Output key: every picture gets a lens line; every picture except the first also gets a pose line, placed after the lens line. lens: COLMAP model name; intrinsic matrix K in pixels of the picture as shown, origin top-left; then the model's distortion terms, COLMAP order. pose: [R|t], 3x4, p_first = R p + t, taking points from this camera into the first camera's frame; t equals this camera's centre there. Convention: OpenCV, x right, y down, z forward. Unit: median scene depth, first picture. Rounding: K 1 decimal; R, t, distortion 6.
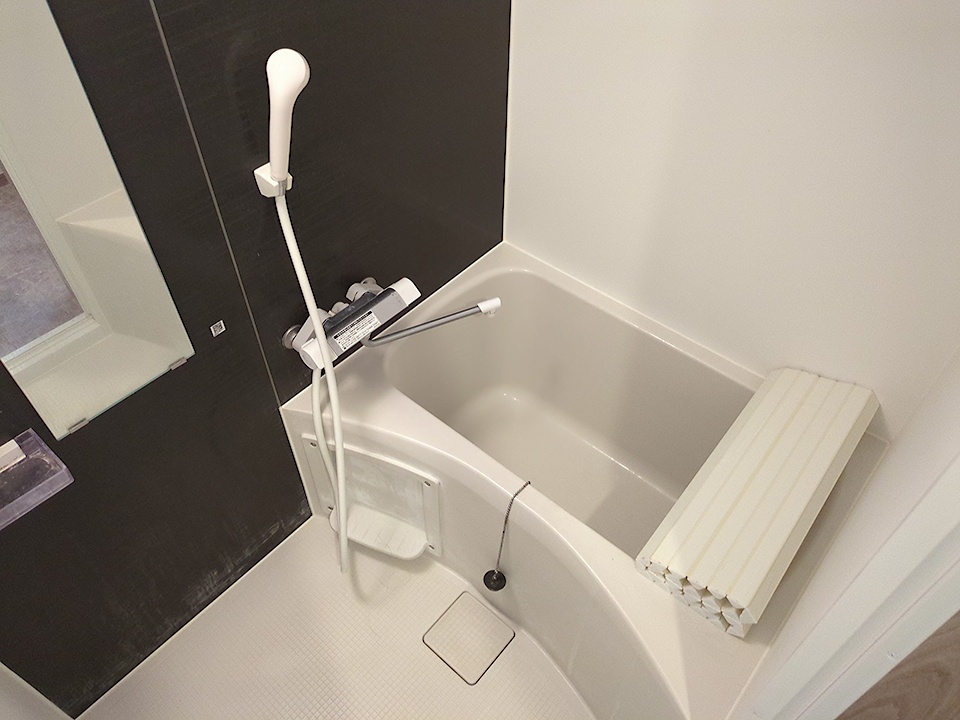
lens RADIAL K [[723.2, 0, 474.1], [0, 723.2, 359.2], [0, 0, 1]] dist [0.027989, -0.006246]
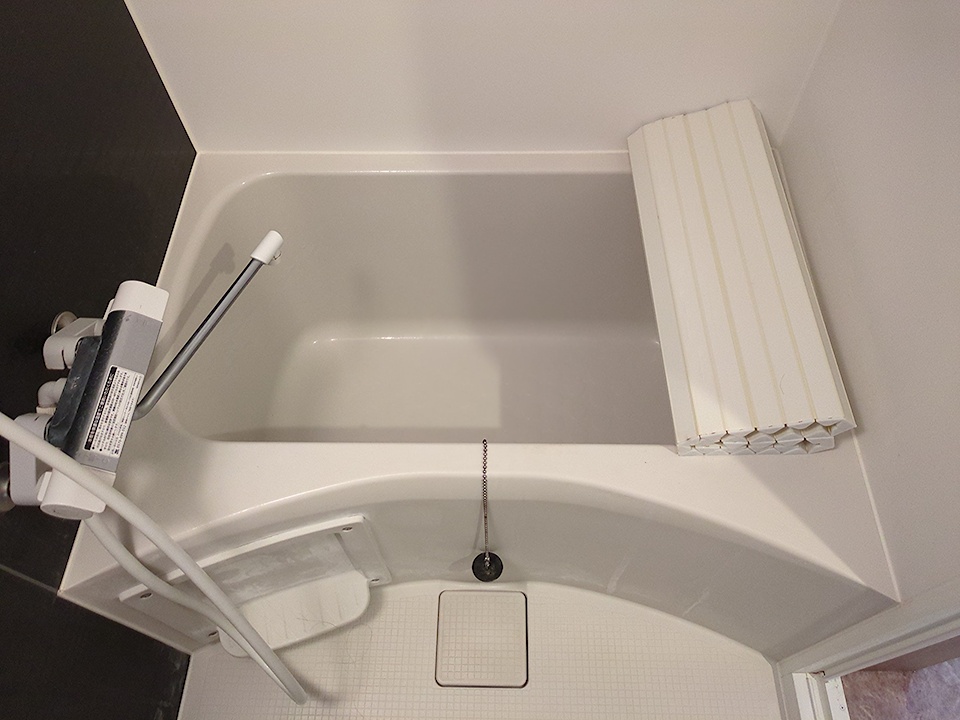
lens RADIAL K [[723.2, 0, 489.1], [0, 723.2, 352.3], [0, 0, 1]] dist [0.027989, -0.006246]
pose [[0.763152, -0.557719, 0.326417, -0.091602], [0.487304, 0.828419, 0.276145, -0.082595], [-0.424422, -0.051676, 0.903989, 0.348529]]
